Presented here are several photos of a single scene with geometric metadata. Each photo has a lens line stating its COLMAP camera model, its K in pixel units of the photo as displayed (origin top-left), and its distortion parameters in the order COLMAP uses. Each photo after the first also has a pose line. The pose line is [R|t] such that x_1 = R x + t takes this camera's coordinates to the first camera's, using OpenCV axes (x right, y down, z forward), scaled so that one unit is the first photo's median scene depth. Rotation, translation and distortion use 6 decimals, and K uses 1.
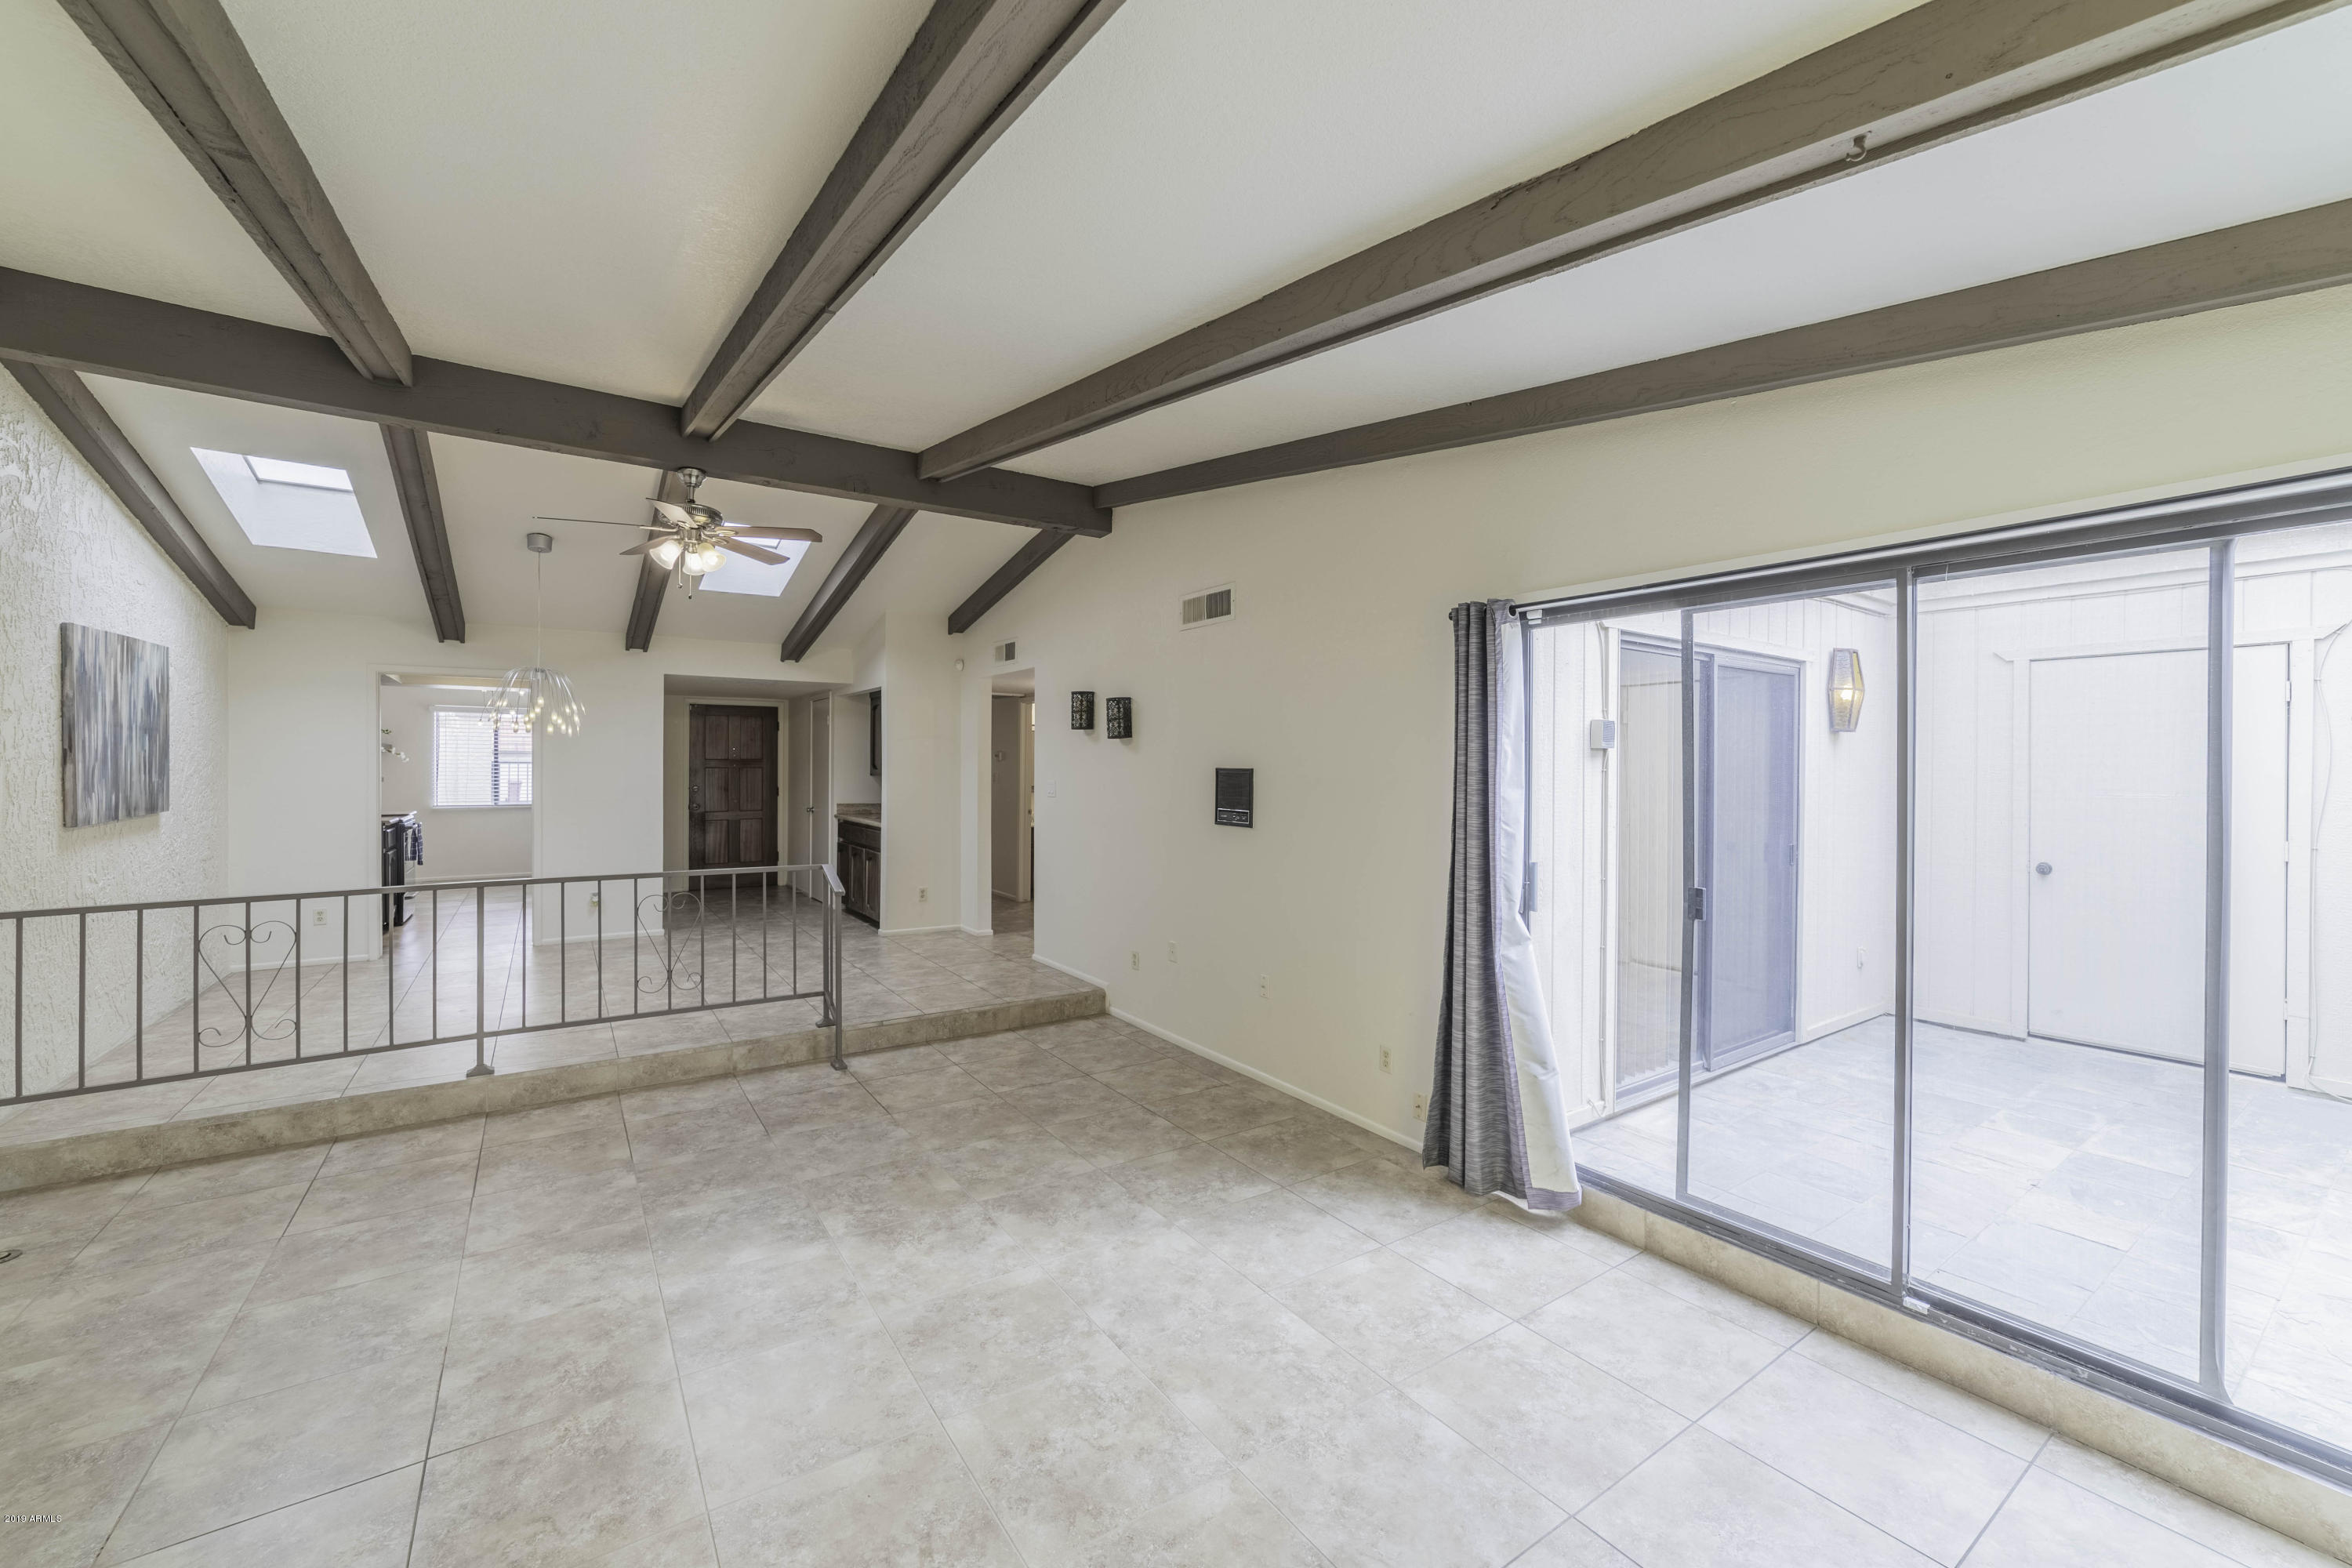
lens RADIAL K [[935.2, 0, 1160.5], [0, 935.2, 768.8], [0, 0, 1]] dist [-0.011737, 0.005482]
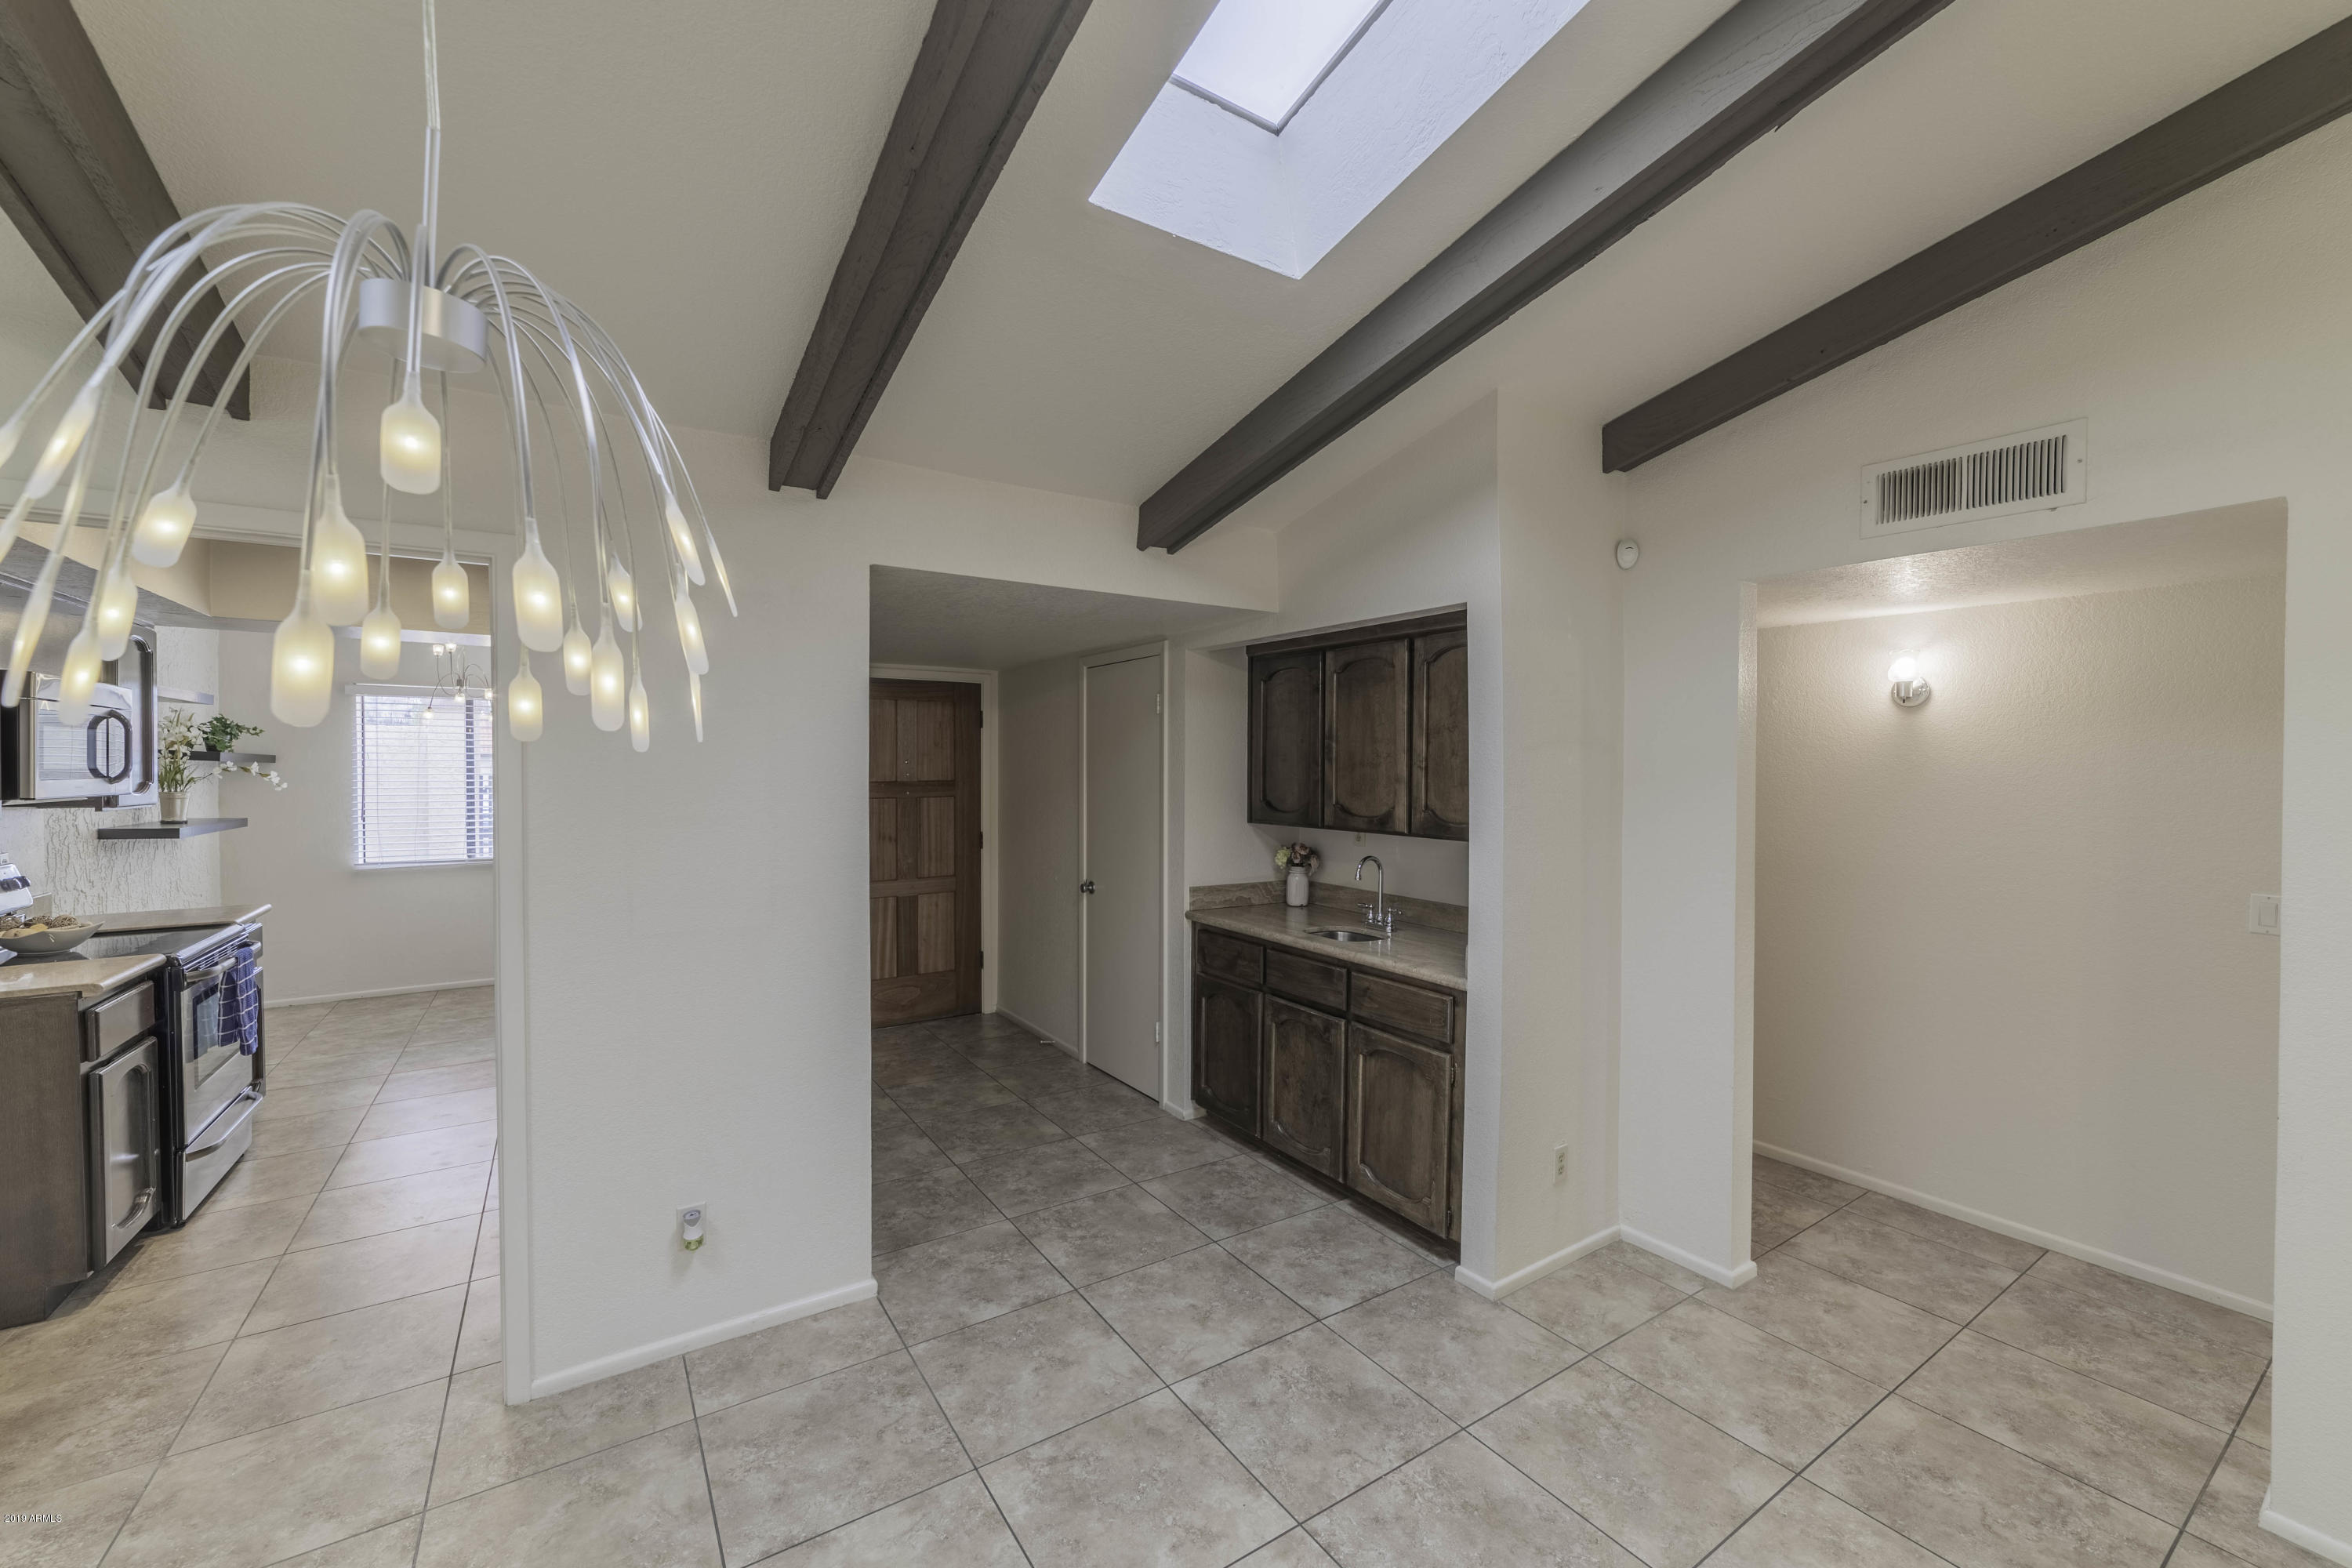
lens RADIAL K [[935.2, 0, 1189.0], [0, 935.2, 775.7], [0, 0, 1]] dist [-0.011737, 0.005482]
pose [[0.999913, -0.001689, 0.013103, -0.754684], [0.001568, 0.999956, 0.009243, -0.045847], [-0.013118, -0.009221, 0.999871, 1.165981]]
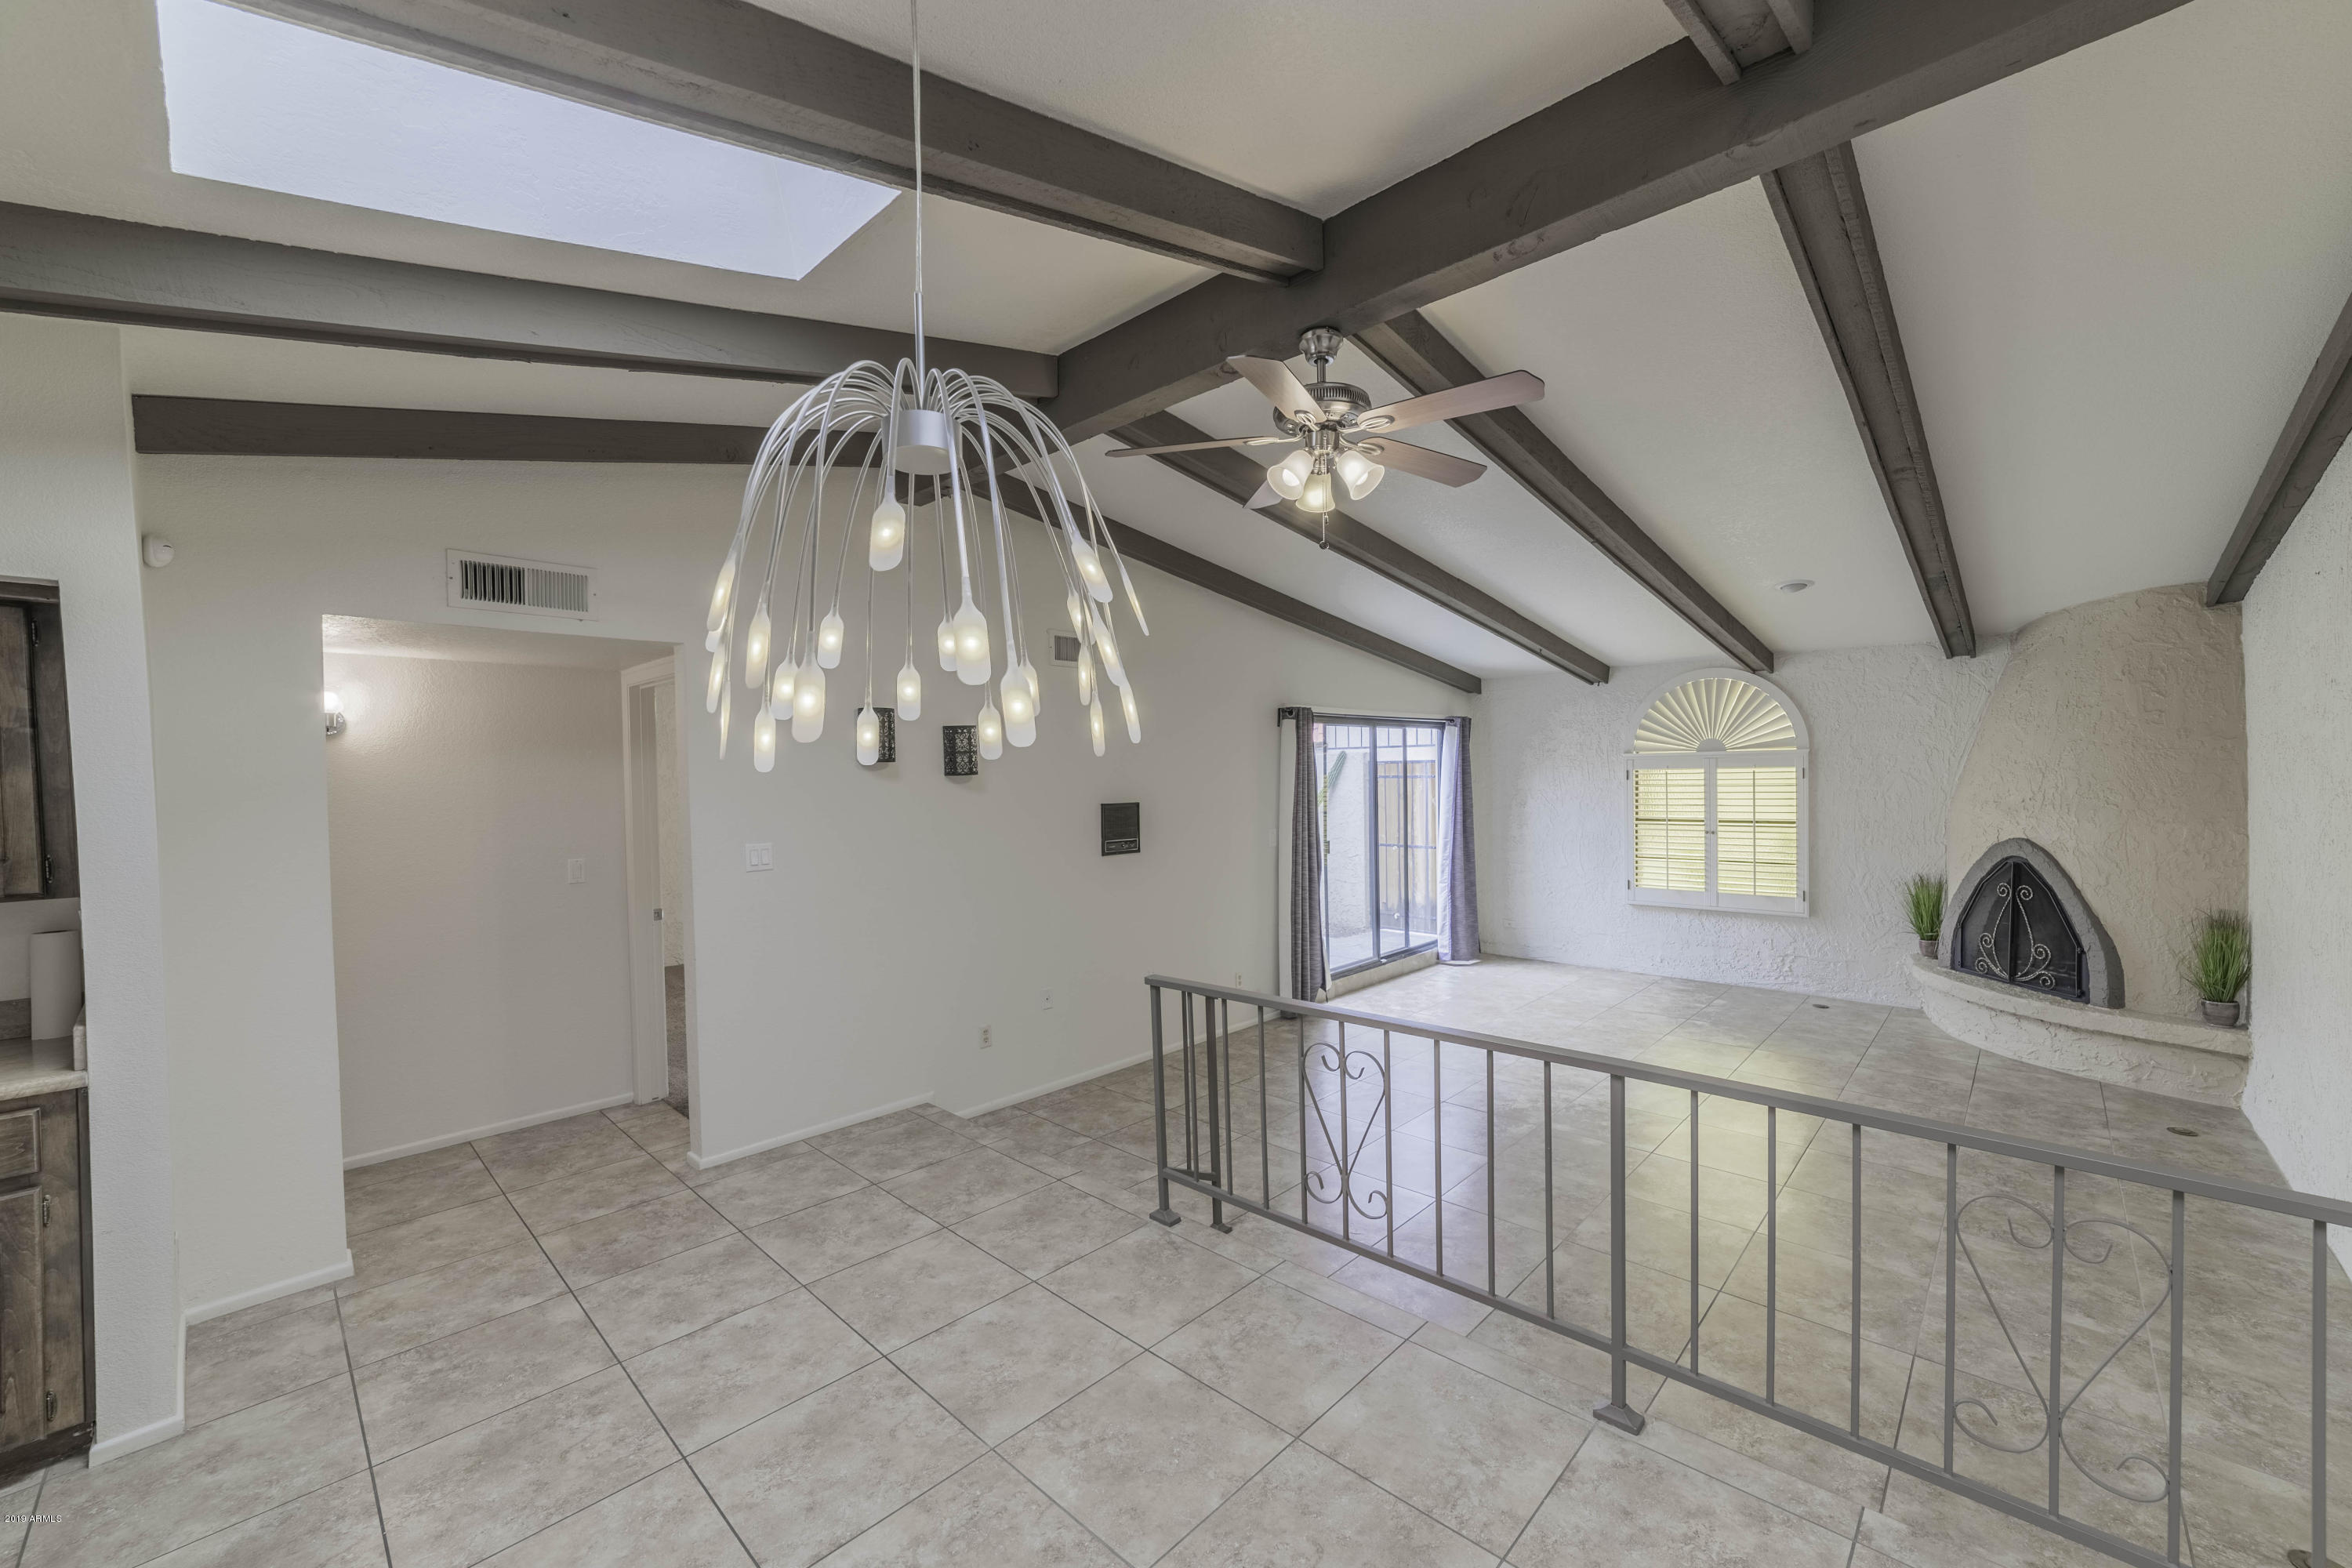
lens RADIAL K [[935.2, 0, 1184.8], [0, 935.2, 791.9], [0, 0, 1]] dist [-0.011737, 0.005482]
pose [[-0.233612, -0.023716, 0.972041, -1.189046], [0.017743, 0.999432, 0.028649, -0.052462], [-0.972168, 0.023940, -0.233059, 1.358024]]
